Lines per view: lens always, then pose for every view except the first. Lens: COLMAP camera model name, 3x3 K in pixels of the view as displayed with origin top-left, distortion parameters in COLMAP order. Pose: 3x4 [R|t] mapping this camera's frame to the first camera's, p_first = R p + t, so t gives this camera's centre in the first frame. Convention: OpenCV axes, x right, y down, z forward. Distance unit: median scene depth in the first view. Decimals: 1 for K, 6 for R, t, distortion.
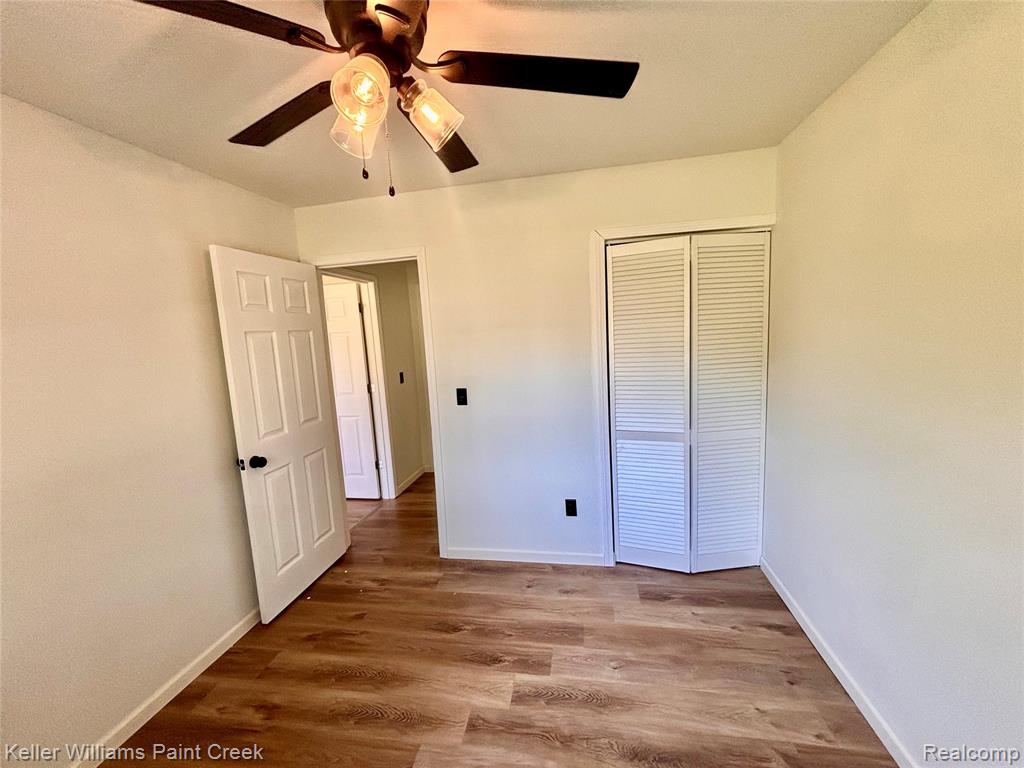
lens RADIAL K [[413.2, 0, 504.3], [0, 413.2, 385.9], [0, 0, 1]] dist [0.004535, 0.000269]
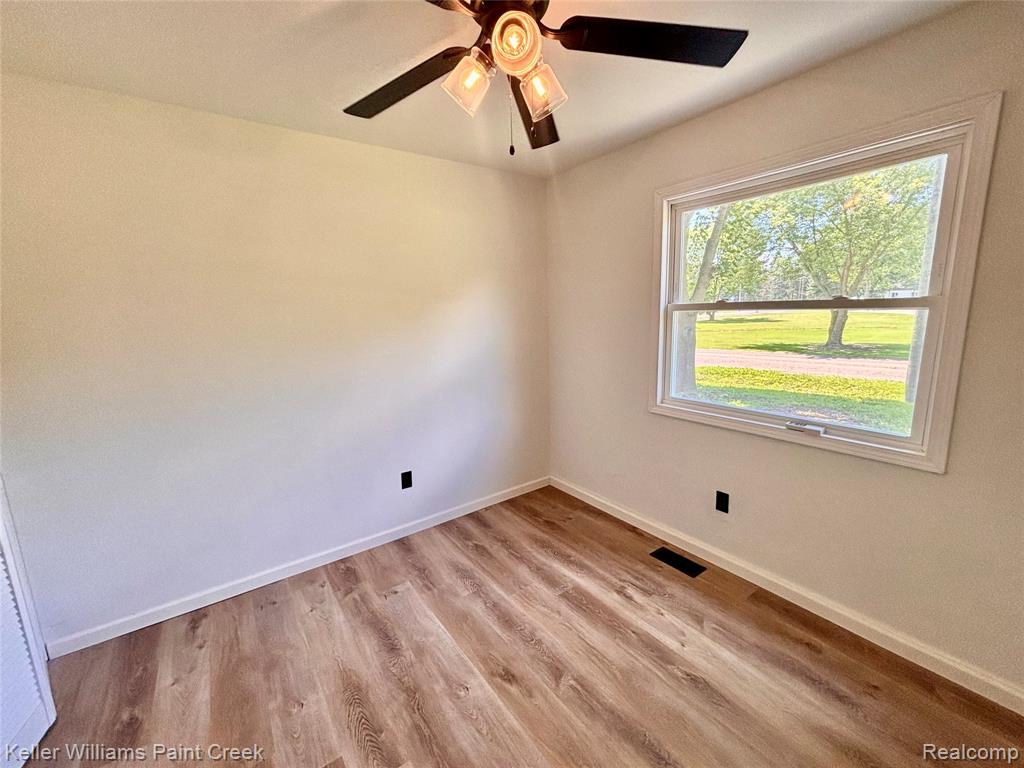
lens RADIAL K [[413.2, 0, 515.6], [0, 413.2, 375.9], [0, 0, 1]] dist [0.004535, 0.000269]
pose [[-0.734279, -0.027426, 0.678294, -0.675302], [0.163625, 0.962574, 0.216051, -0.093527], [-0.658833, 0.269628, -0.702310, 1.230325]]
